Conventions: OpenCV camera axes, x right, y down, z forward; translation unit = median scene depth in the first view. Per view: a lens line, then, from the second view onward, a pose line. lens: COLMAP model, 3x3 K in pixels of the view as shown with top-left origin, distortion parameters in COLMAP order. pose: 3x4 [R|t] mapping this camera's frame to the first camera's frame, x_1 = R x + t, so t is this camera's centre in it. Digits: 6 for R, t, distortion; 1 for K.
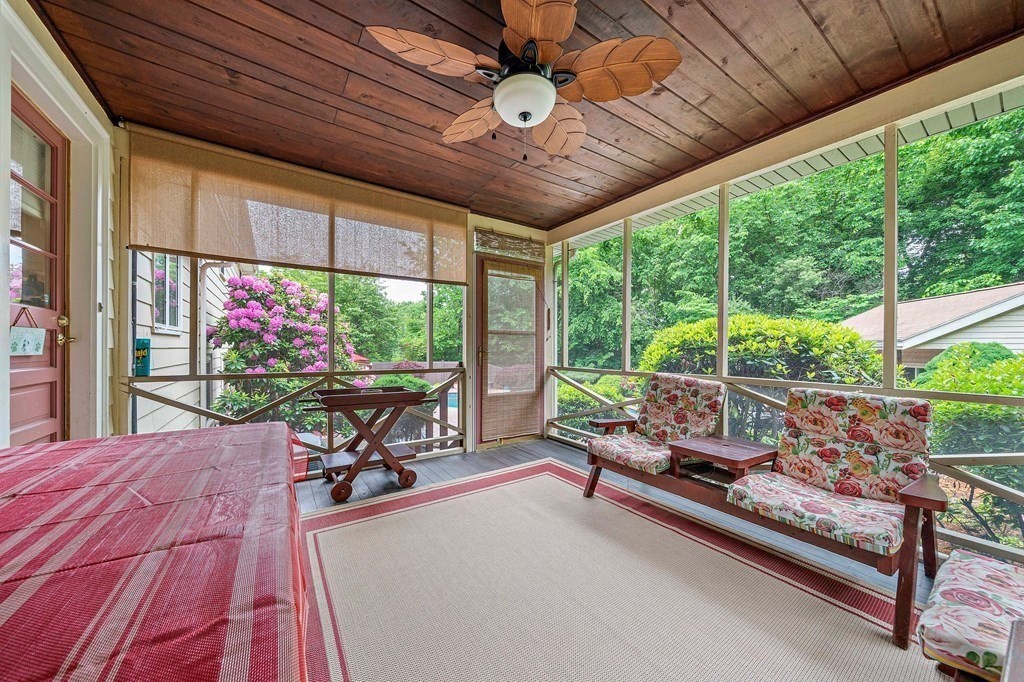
lens RADIAL K [[355.5, 0, 510.6], [0, 355.5, 346.5], [0, 0, 1]] dist [-0.000906, -0.000158]
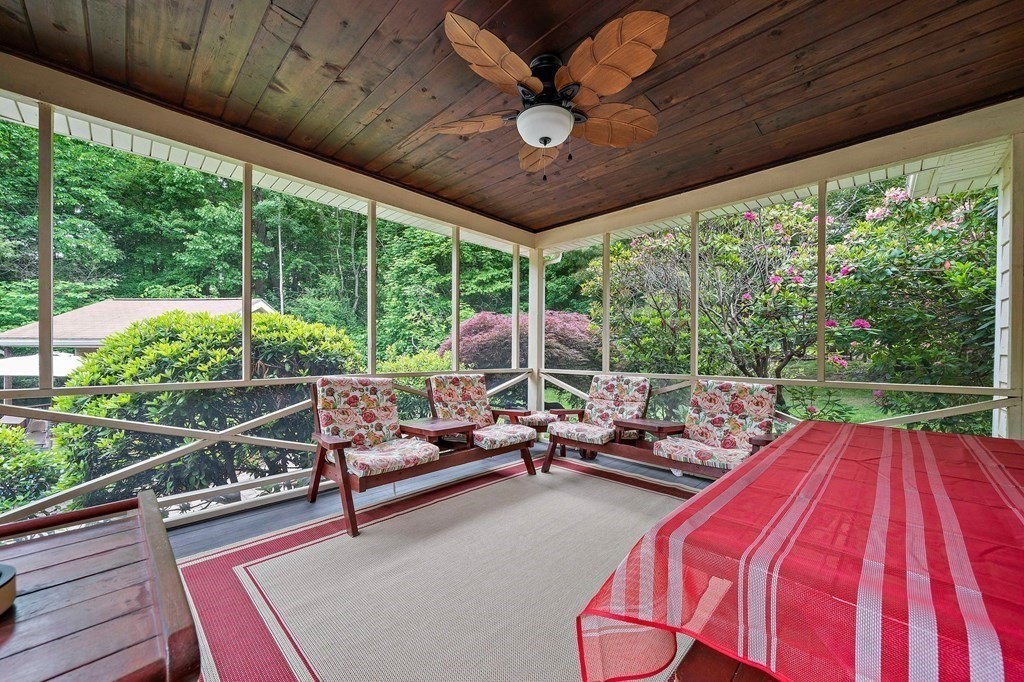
lens RADIAL K [[385.6, 0, 513.8], [0, 385.6, 352.1], [0, 0, 1]] dist [0.000401, 0.000074]
pose [[-0.207059, -0.011045, 0.978266, -0.690100], [-0.012430, 0.999885, 0.008658, 0.000255], [-0.978249, -0.010367, -0.207173, 0.824696]]
